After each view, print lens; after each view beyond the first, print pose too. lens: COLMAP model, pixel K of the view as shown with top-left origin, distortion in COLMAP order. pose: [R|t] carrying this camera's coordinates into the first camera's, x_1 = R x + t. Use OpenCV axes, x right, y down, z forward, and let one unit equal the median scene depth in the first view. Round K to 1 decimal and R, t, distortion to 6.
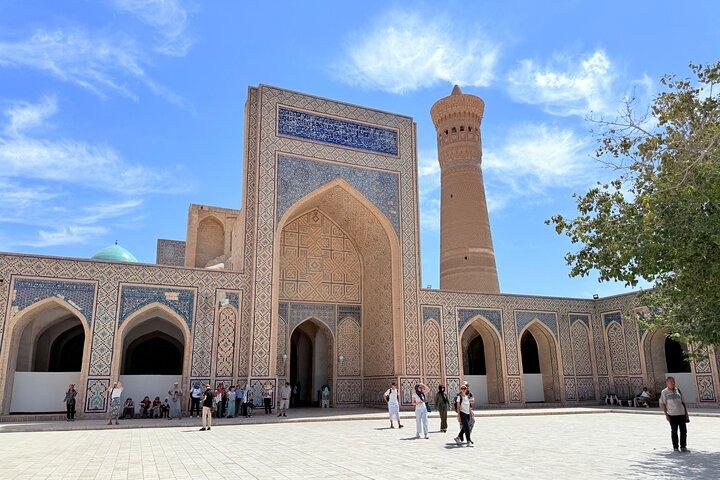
lens RADIAL K [[564.8, 0, 360.0], [0, 564.8, 240.0], [0, 0, 1]] dist [0.001114, -0.001562]
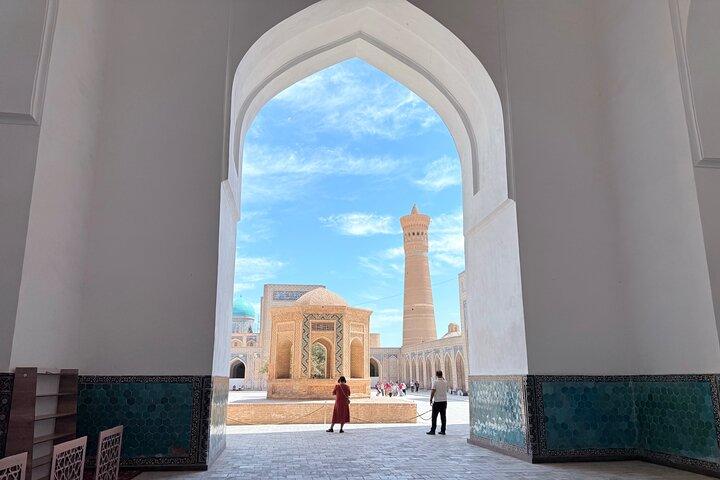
lens RADIAL K [[564.8, 0, 360.0], [0, 564.8, 240.0], [0, 0, 1]] dist [0.001114, -0.001562]
pose [[0.972405, -0.053515, -0.227079, 0.893418], [0.056842, 0.998350, 0.008130, -0.441658], [0.226269, -0.020814, 0.973842, -1.632758]]
